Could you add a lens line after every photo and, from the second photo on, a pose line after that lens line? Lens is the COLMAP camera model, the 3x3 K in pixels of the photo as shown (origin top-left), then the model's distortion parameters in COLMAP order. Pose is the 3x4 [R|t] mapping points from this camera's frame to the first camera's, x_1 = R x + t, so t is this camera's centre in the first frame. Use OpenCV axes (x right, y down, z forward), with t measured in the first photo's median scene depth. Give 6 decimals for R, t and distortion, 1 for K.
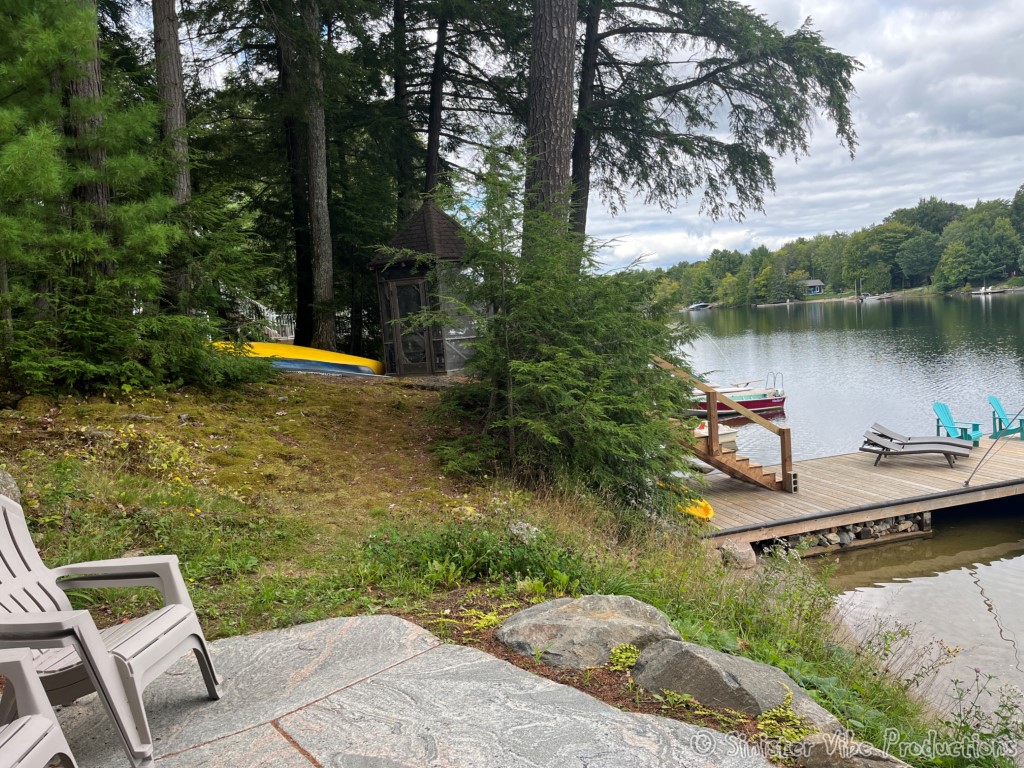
lens RADIAL K [[778.3, 0, 510.6], [0, 778.3, 386.3], [0, 0, 1]] dist [0.063068, -0.086288]
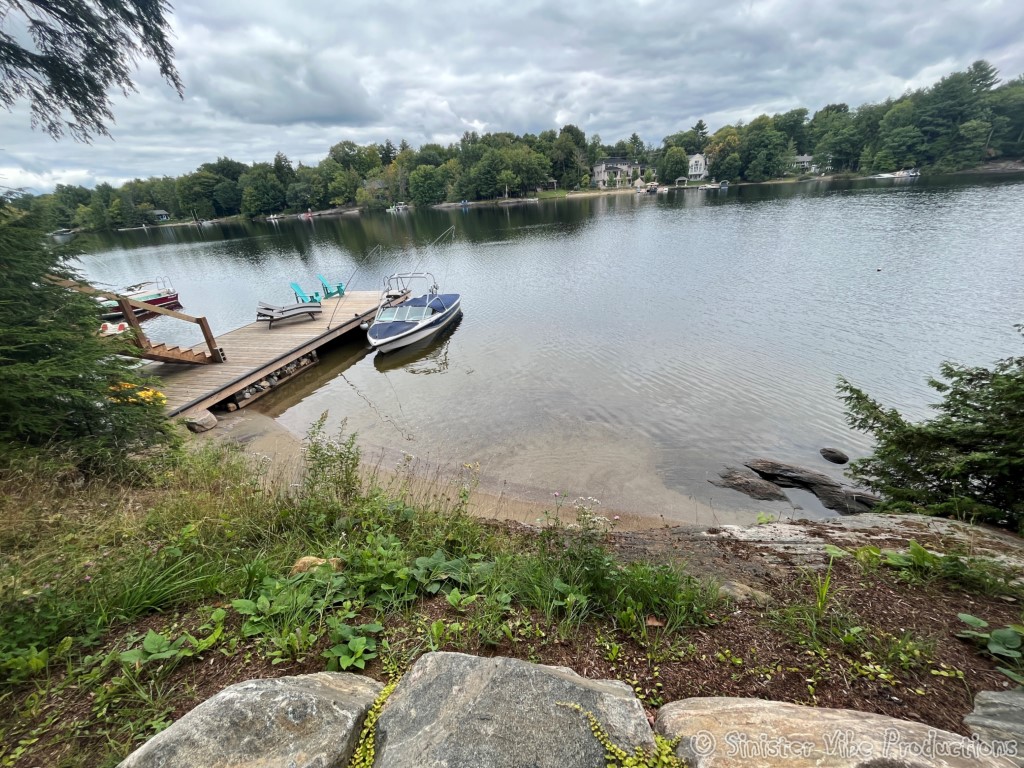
lens RADIAL K [[411.9, 0, 513.3], [0, 411.9, 379.8], [0, 0, 1]] dist [-0.006325, 0.000639]
pose [[0.504771, -0.322968, 0.800561, 0.024324], [0.110366, 0.943910, 0.311211, -0.005152], [-0.856169, -0.068736, 0.512103, 0.176070]]
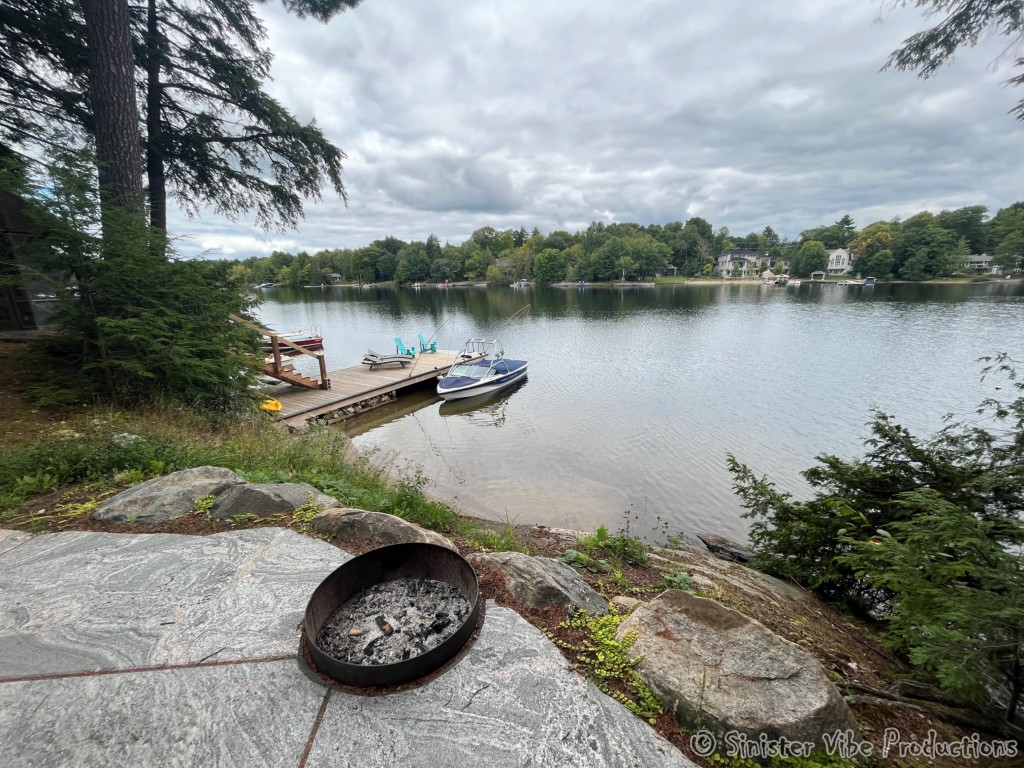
lens RADIAL K [[411.9, 0, 511.2], [0, 411.9, 384.2], [0, 0, 1]] dist [-0.006325, 0.000639]
pose [[0.725171, -0.112036, 0.679393, 0.012665], [0.025464, 0.990363, 0.136136, 0.001520], [-0.688098, -0.081422, 0.721035, -0.002518]]
